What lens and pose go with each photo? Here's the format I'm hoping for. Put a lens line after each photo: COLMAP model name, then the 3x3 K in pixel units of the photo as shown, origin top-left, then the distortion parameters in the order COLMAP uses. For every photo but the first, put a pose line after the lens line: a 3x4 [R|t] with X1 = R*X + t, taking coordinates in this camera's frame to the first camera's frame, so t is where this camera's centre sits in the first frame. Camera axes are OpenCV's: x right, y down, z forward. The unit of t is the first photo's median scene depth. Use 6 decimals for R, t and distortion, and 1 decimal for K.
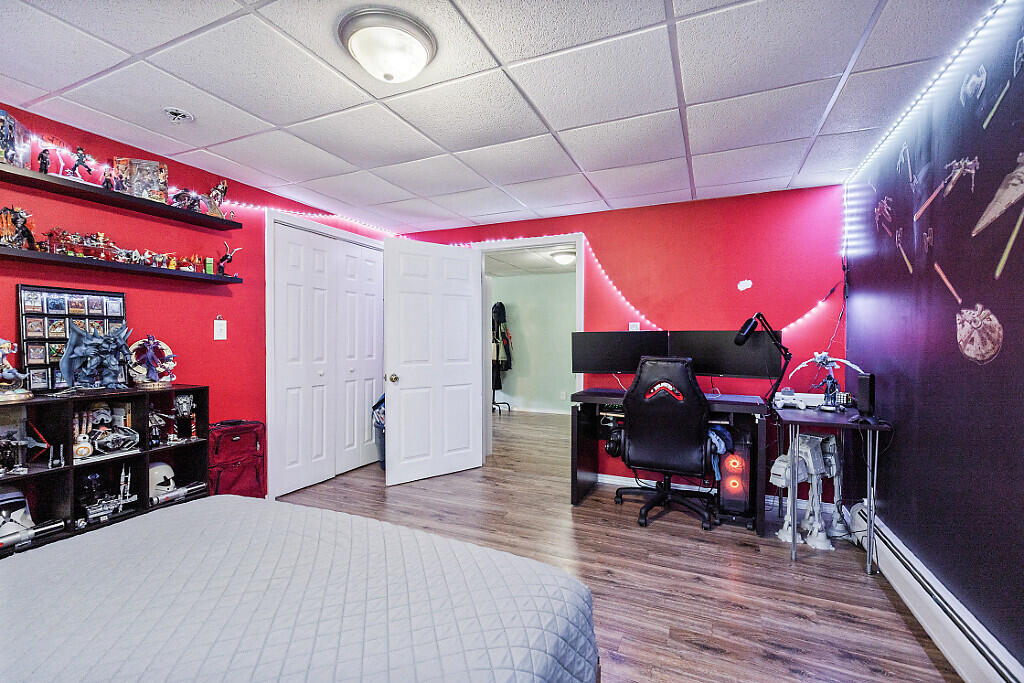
lens RADIAL K [[457.1, 0, 503.8], [0, 457.1, 340.5], [0, 0, 1]] dist [-0.002751, -0.000275]
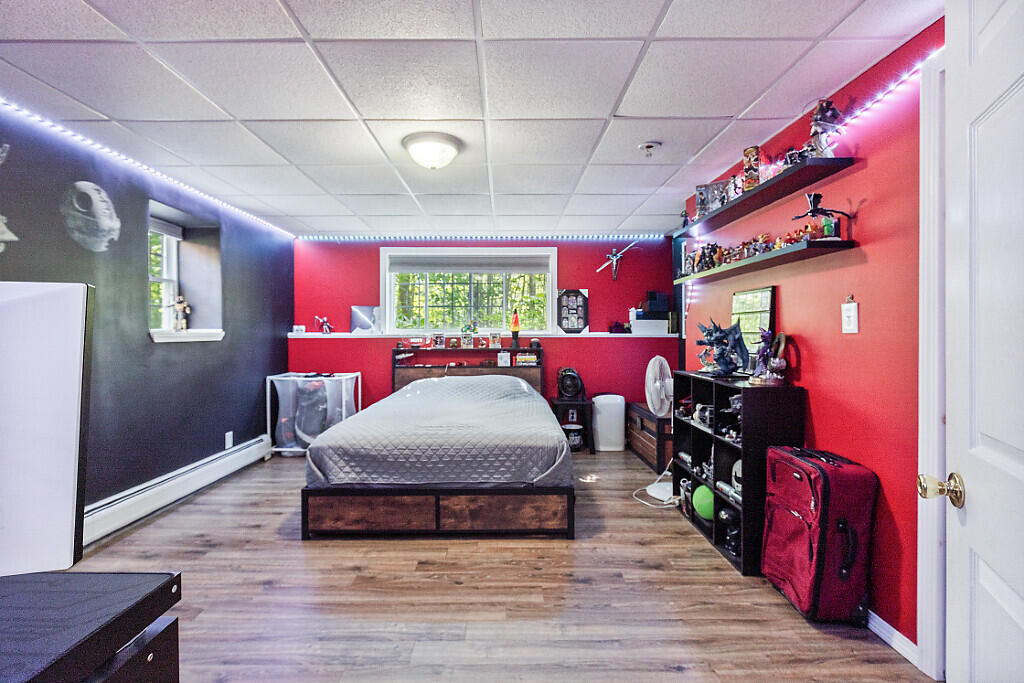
lens RADIAL K [[457.1, 0, 505.8], [0, 457.1, 342.1], [0, 0, 1]] dist [-0.002751, -0.000275]
pose [[-0.910151, 0.008040, -0.414200, 0.103907], [0.001132, 0.999856, 0.016922, -0.000358], [0.414276, 0.014932, -0.910029, 1.442353]]
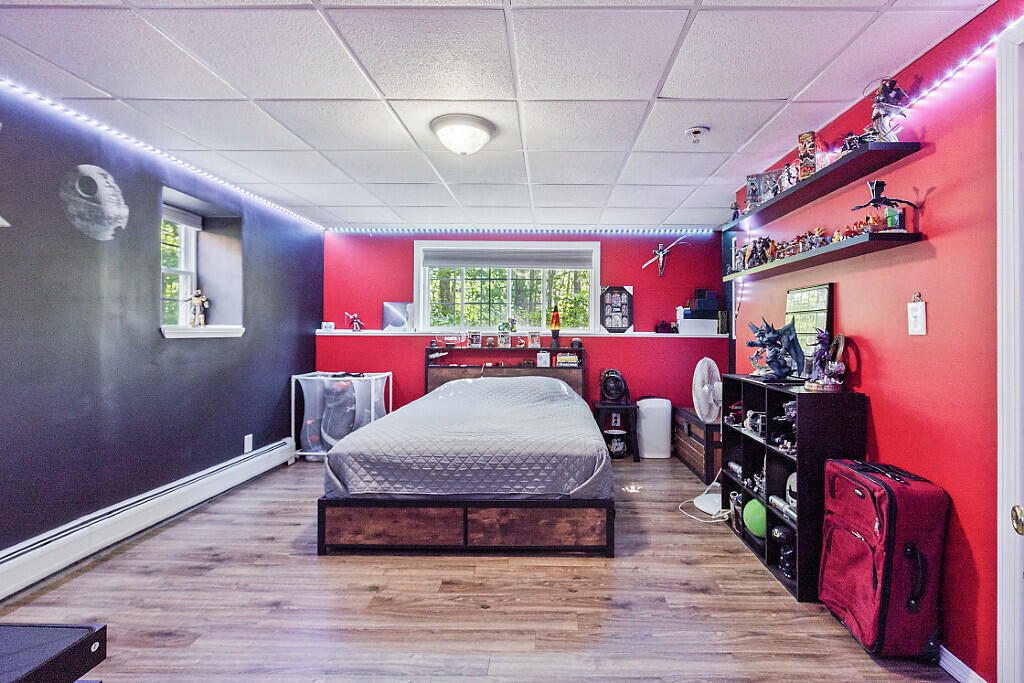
lens RADIAL K [[457.1, 0, 556.4], [0, 457.1, 332.1], [0, 0, 1]] dist [-0.002751, -0.000275]
pose [[-0.910849, -0.007535, -0.412671, 0.049008], [-0.007263, 0.999971, -0.002227, -0.000579], [0.412676, 0.000969, -0.910877, 1.392584]]
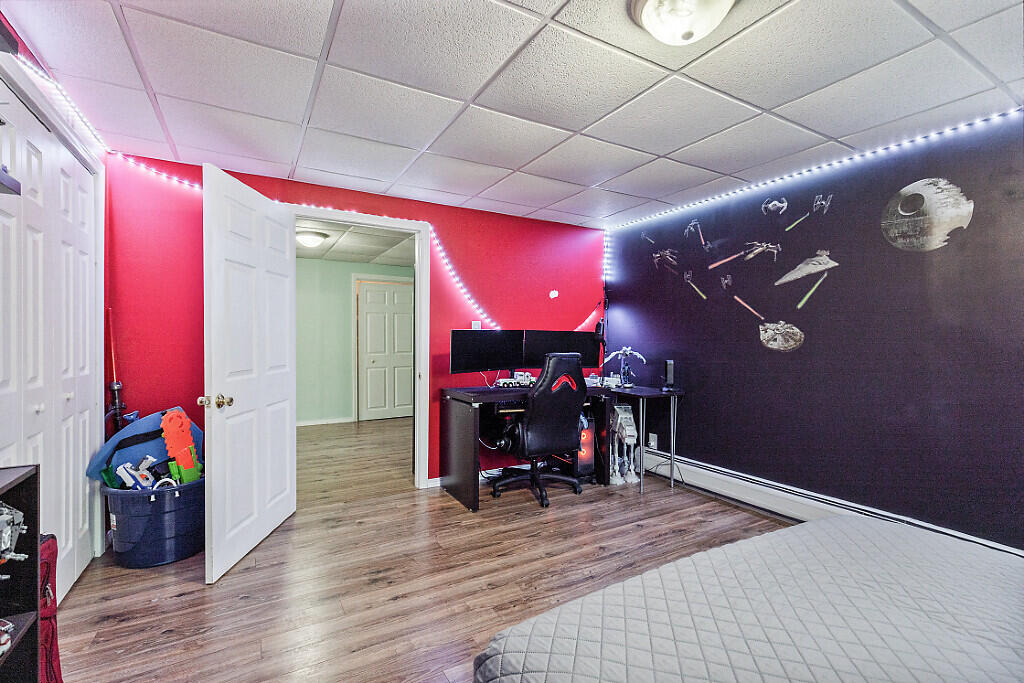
lens RADIAL K [[457.1, 0, 504.2], [0, 457.1, 336.6], [0, 0, 1]] dist [-0.002751, -0.000275]
pose [[0.586962, 0.002410, 0.809611, -0.655778], [-0.002620, 0.999996, -0.001078, -0.004384], [-0.809611, -0.001488, 0.586965, 0.437884]]
